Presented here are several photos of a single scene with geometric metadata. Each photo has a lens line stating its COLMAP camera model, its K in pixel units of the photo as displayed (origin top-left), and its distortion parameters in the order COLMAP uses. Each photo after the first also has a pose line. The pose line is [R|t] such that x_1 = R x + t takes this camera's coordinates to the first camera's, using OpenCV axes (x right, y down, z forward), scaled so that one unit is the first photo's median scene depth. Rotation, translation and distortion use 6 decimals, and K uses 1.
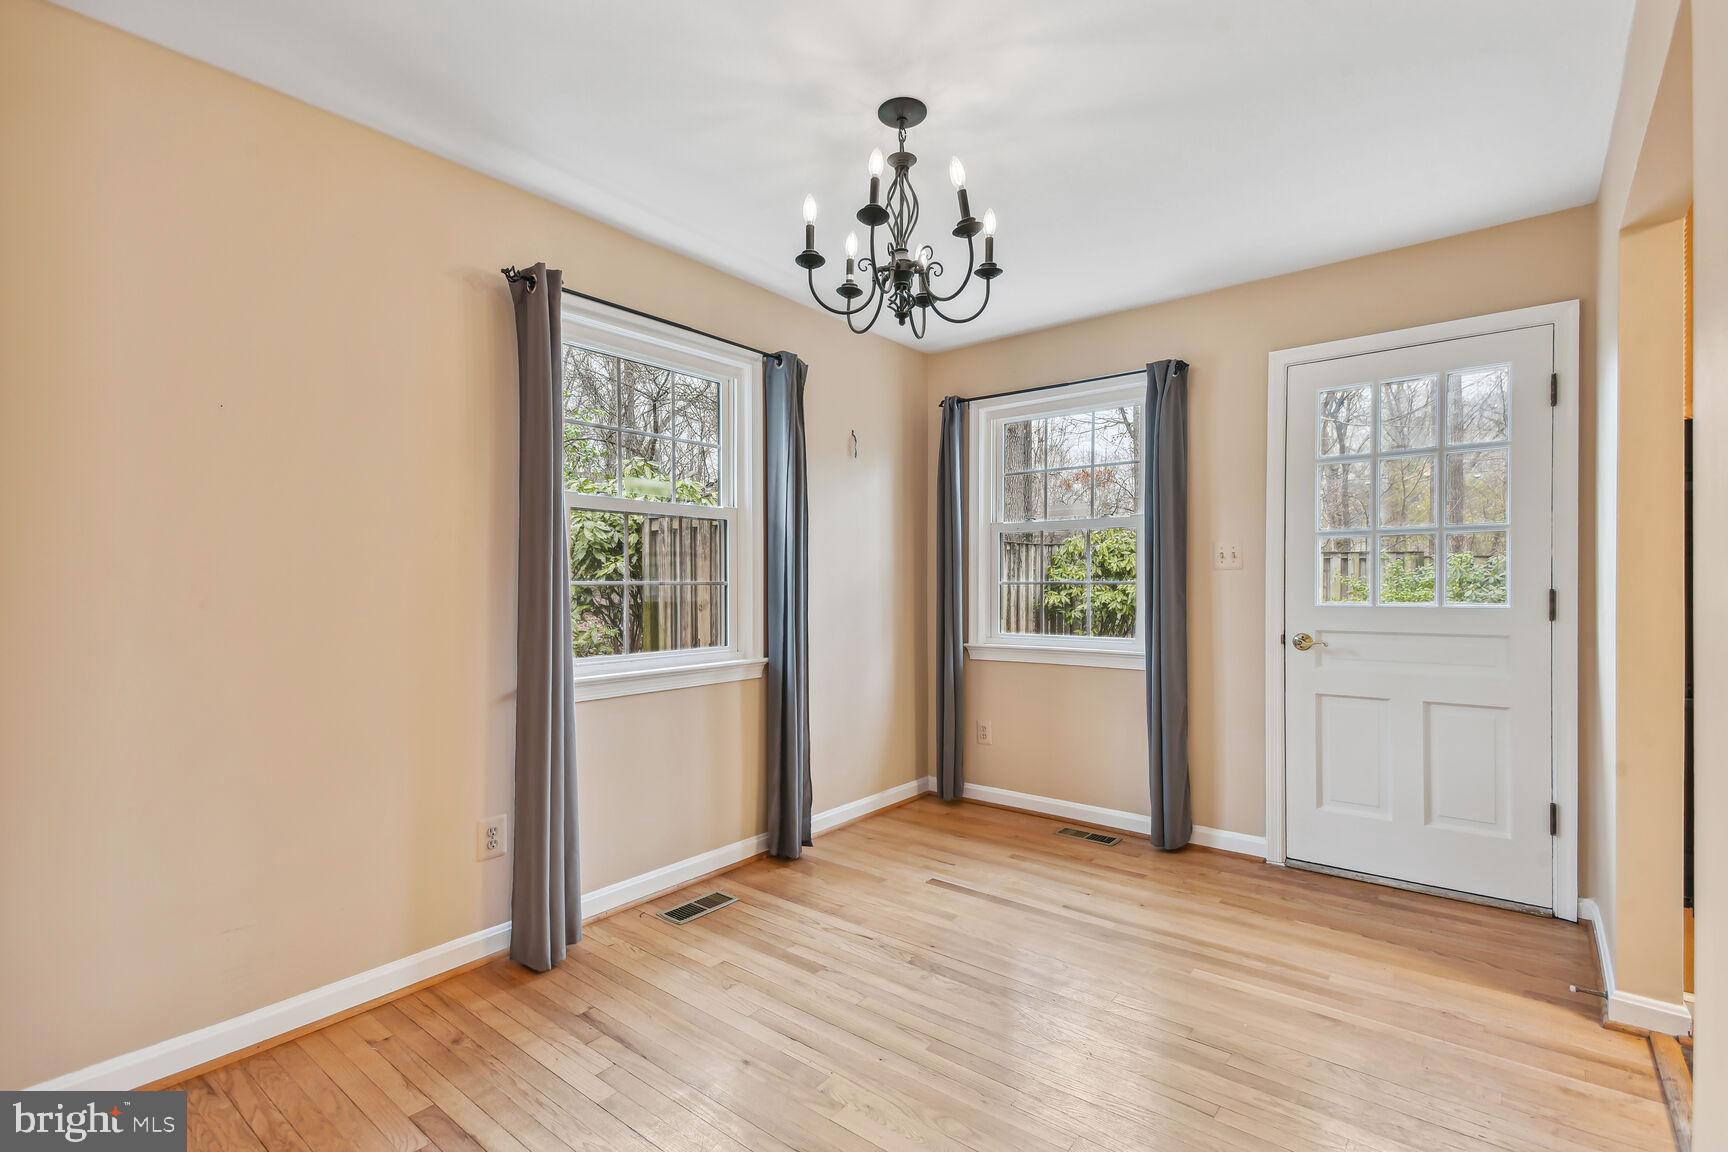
lens RADIAL K [[804.0, 0, 865.8], [0, 804.0, 581.3], [0, 0, 1]] dist [0.040981, -0.020555]
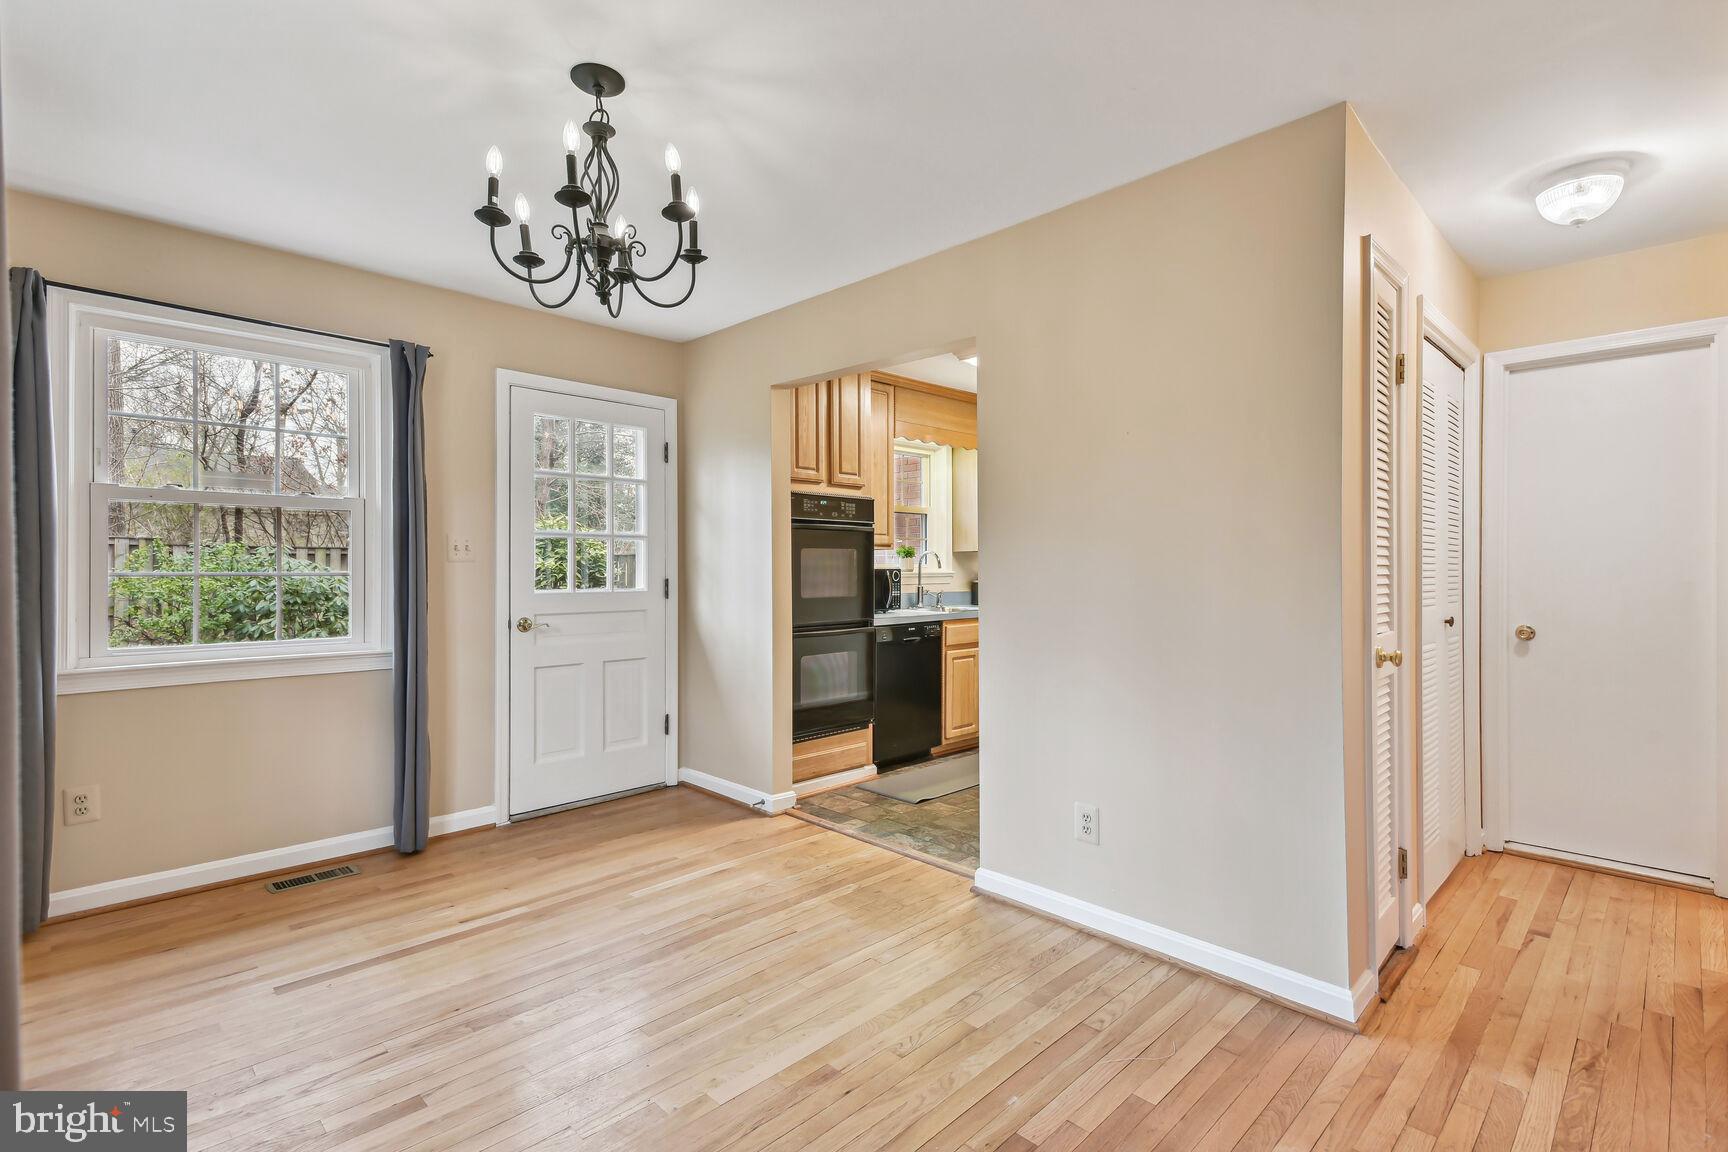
lens RADIAL K [[808.0, 0, 861.9], [0, 808.0, 567.3], [0, 0, 1]] dist [0.017763, -0.000357]
pose [[0.107268, 0.005746, 0.994214, -0.571488], [-0.003721, 0.999979, -0.005378, -0.003998], [-0.994223, -0.003123, 0.107287, 0.394018]]
